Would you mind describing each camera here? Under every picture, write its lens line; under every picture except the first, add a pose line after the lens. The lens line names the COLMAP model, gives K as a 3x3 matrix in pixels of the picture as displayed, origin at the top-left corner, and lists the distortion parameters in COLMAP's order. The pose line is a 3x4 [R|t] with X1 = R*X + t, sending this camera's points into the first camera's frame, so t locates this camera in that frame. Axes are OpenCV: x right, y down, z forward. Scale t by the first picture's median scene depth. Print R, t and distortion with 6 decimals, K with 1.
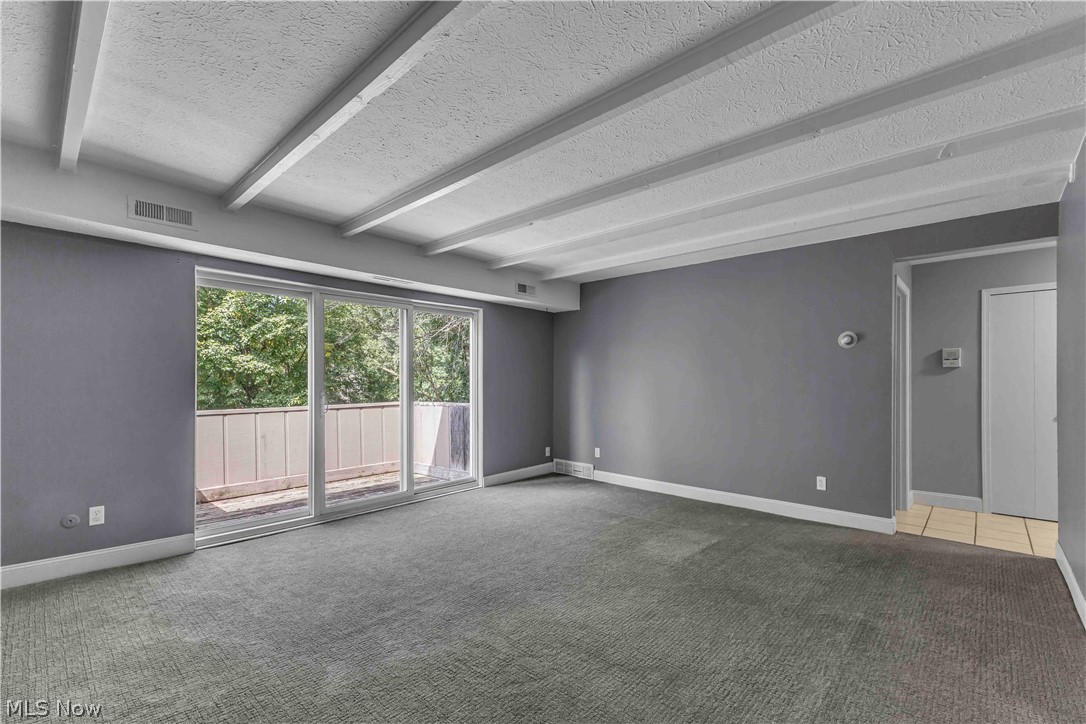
lens RADIAL K [[474.8, 0, 542.1], [0, 474.8, 379.6], [0, 0, 1]] dist [0.007514, -0.000281]
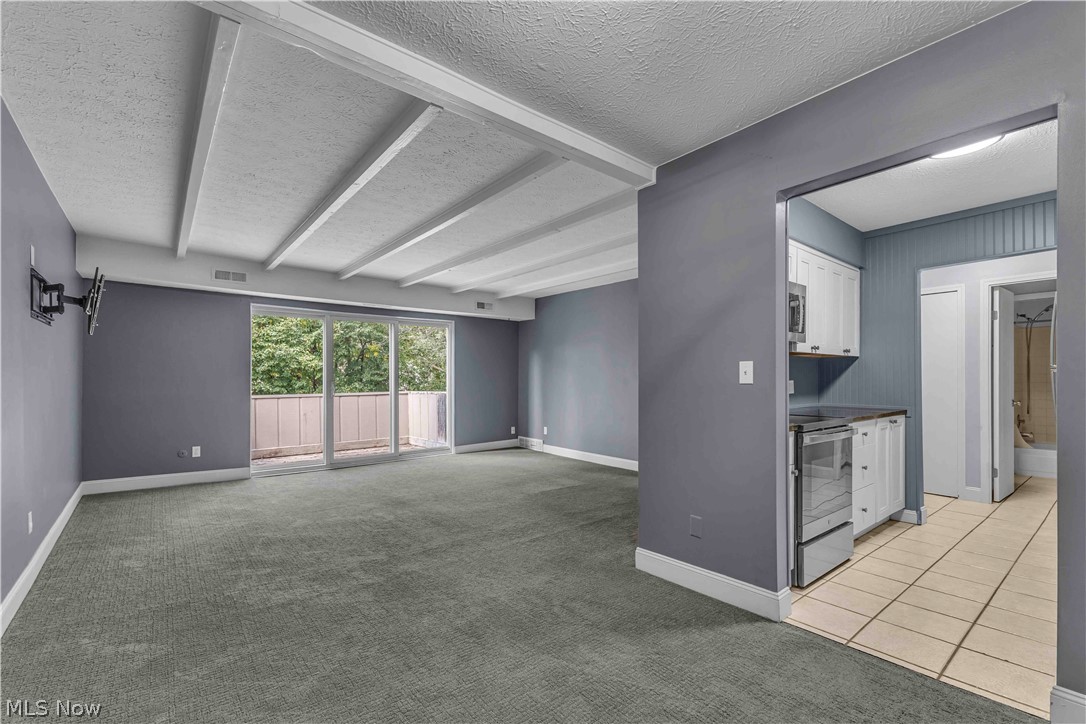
lens RADIAL K [[474.8, 0, 536.0], [0, 474.8, 376.3], [0, 0, 1]] dist [0.007514, -0.000281]
pose [[0.989238, -0.000676, -0.146315, 0.316221], [0.000792, 0.999999, 0.000735, 0.006693], [0.146315, -0.000843, 0.989238, -0.309773]]
